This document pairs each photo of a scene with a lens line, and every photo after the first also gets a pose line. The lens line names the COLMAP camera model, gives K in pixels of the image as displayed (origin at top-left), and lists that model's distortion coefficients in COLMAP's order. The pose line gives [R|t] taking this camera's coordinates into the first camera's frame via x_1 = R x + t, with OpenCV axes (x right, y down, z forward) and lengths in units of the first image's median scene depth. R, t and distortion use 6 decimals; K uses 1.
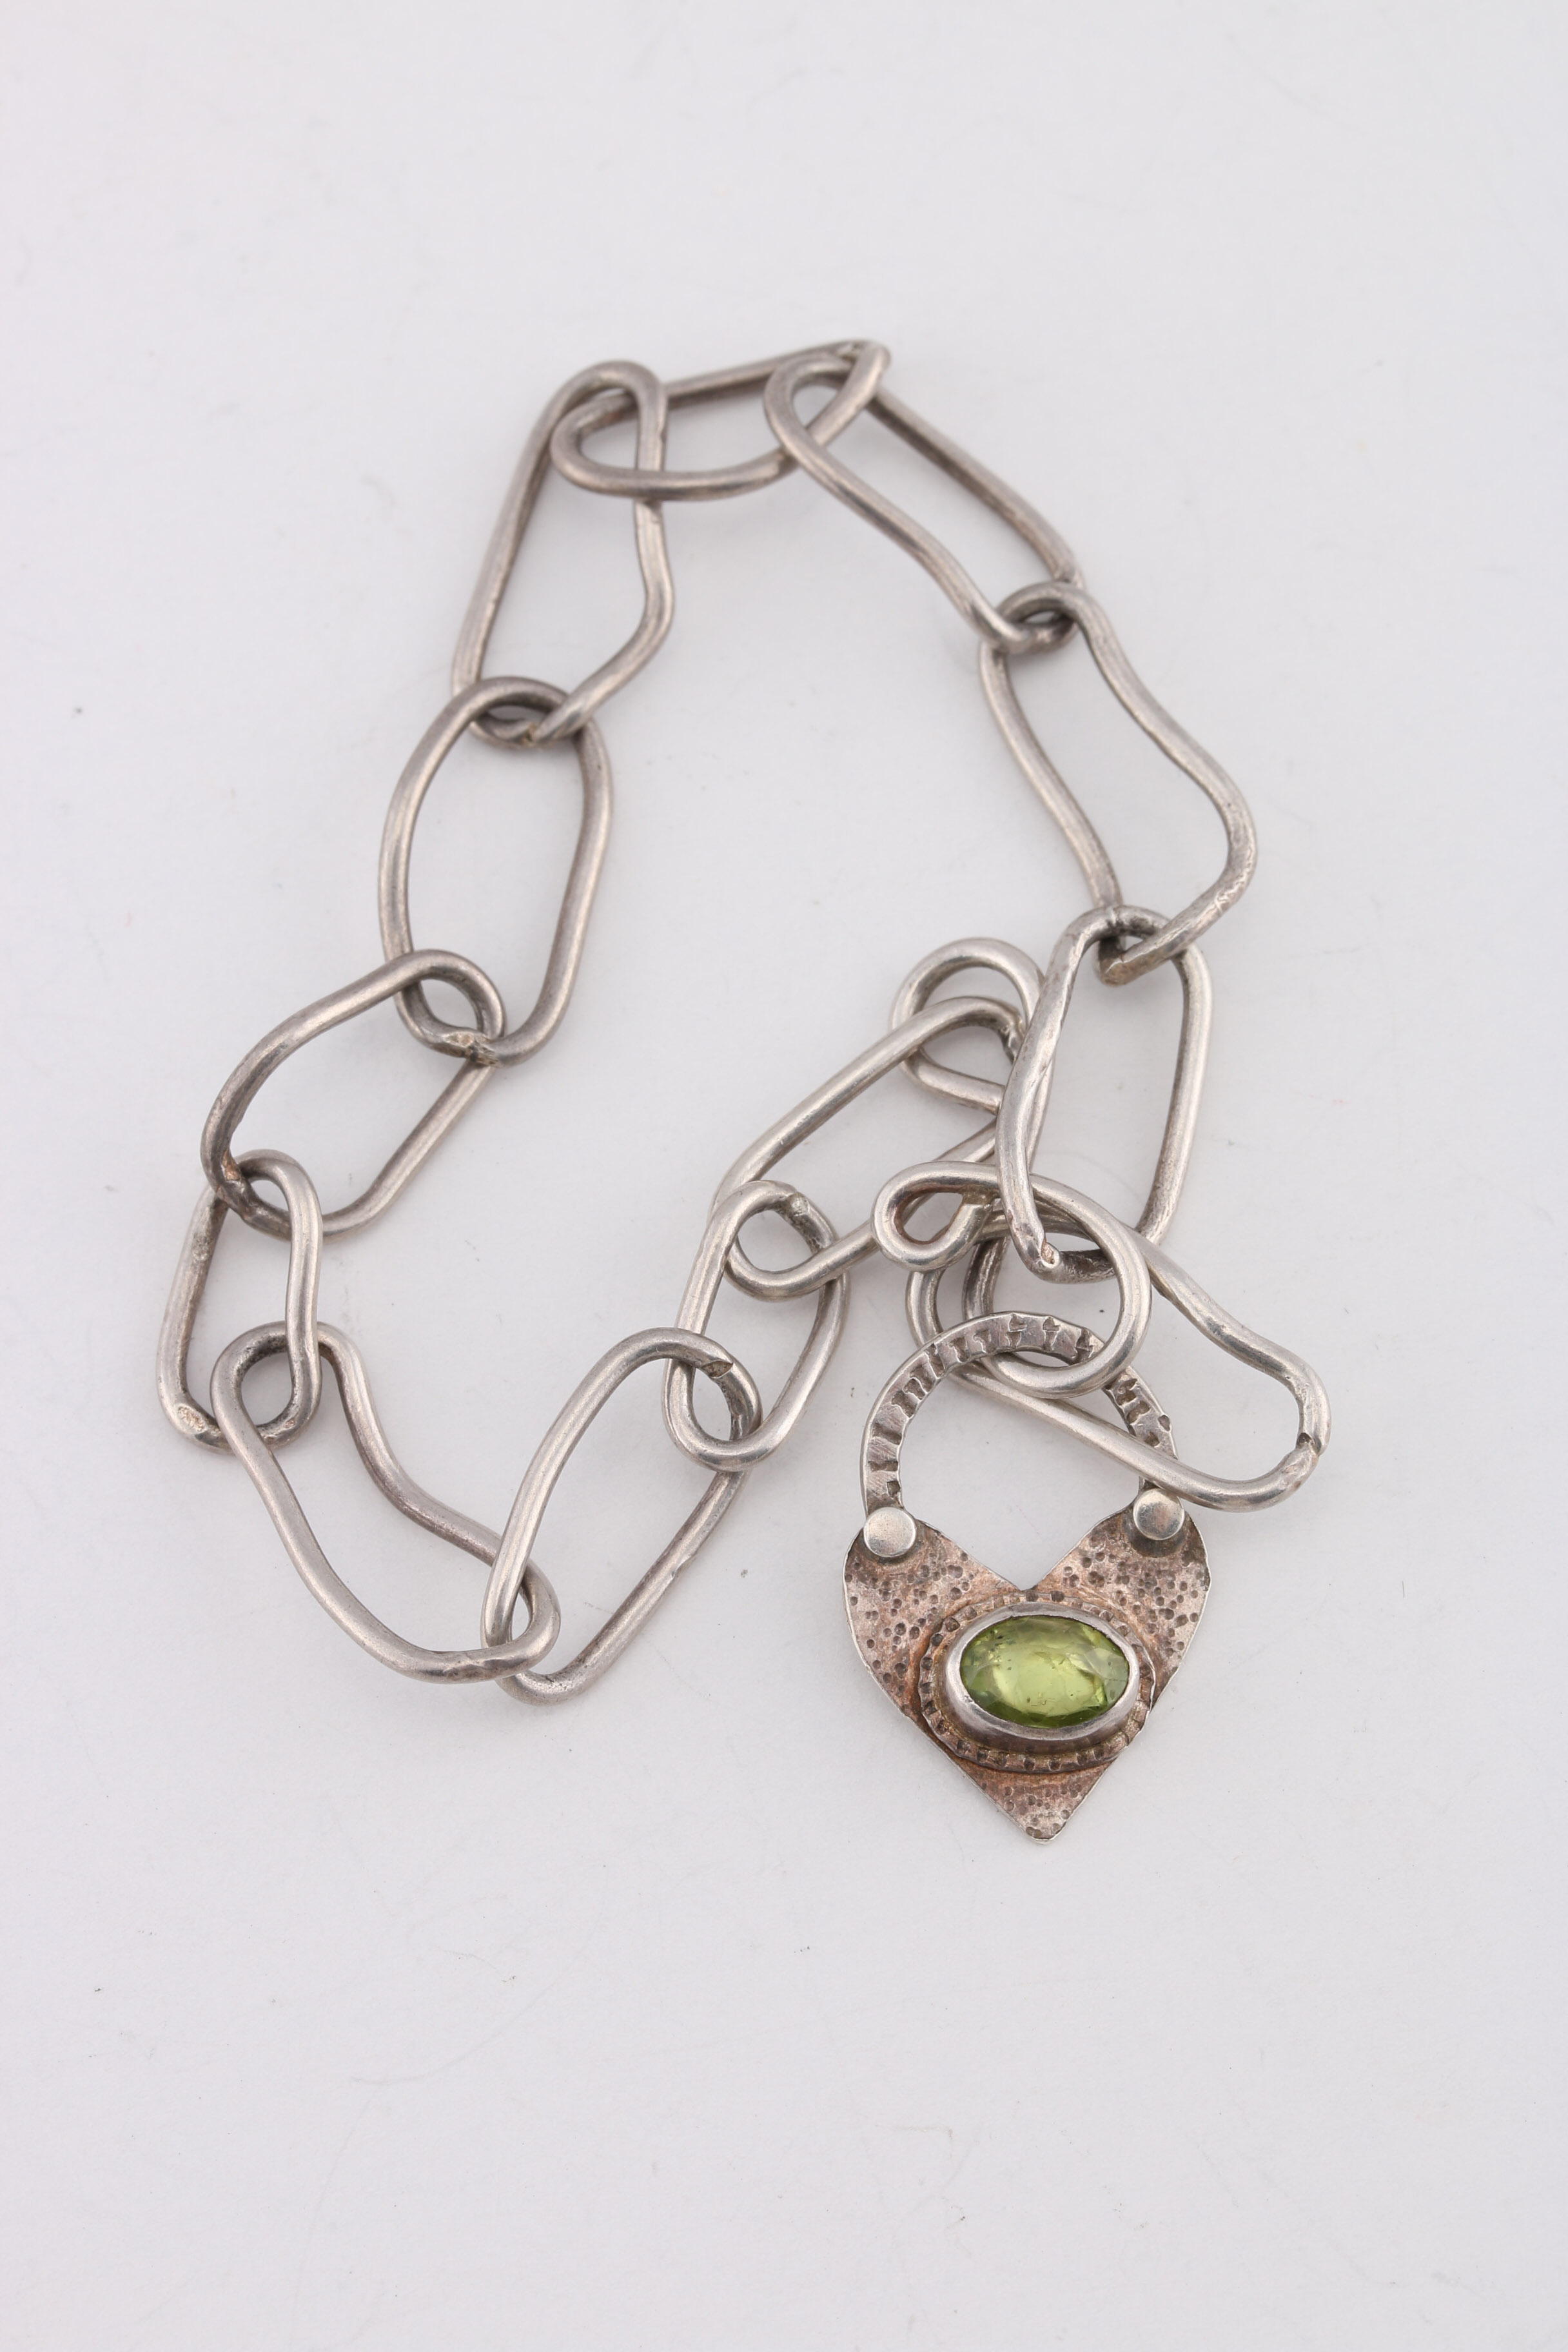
lens RADIAL K [[12846.6, 0, 784.0], [0, 12846.6, 1176.0], [0, 0, 1]] dist [-0.207439, -12.666500]
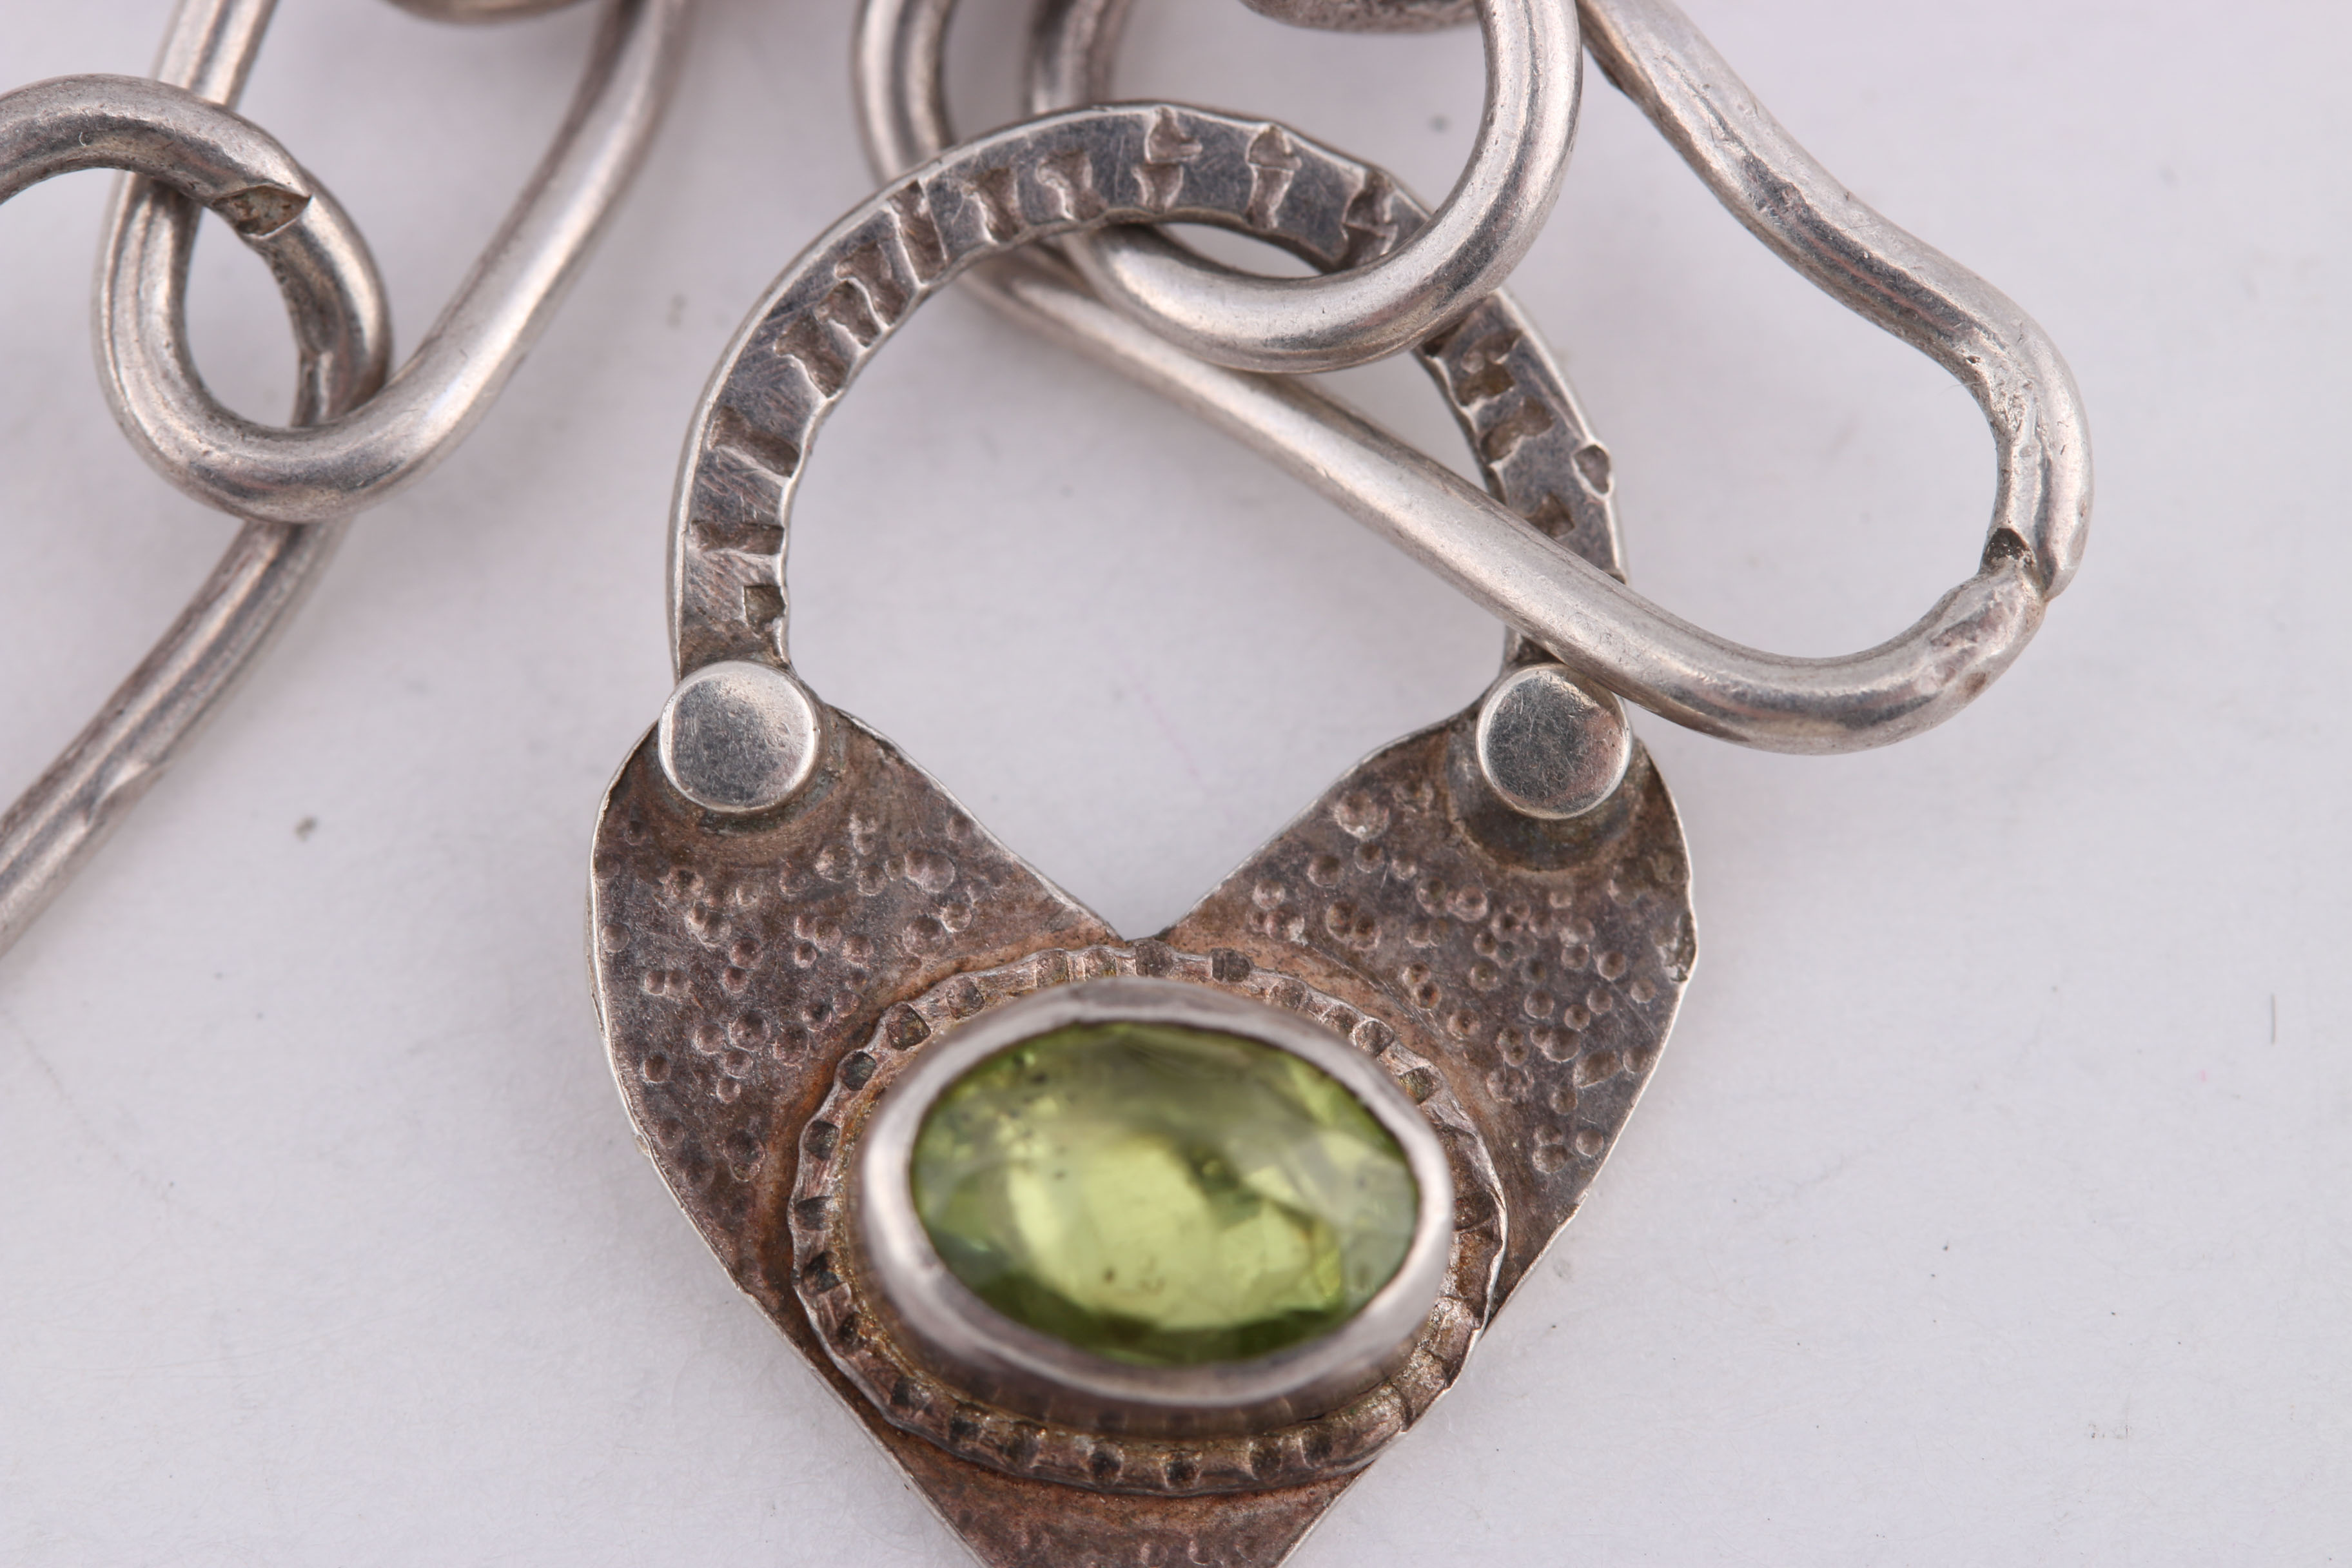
lens RADIAL K [[12846.6, 0, 1176.0], [0, 12846.6, 784.0], [0, 0, 1]] dist [-0.207439, -12.666500]
pose [[0.995865, 0.072702, -0.054474, 0.037661], [-0.070373, 0.996571, 0.043522, 0.013692], [0.057452, -0.039508, 0.997566, 0.668393]]
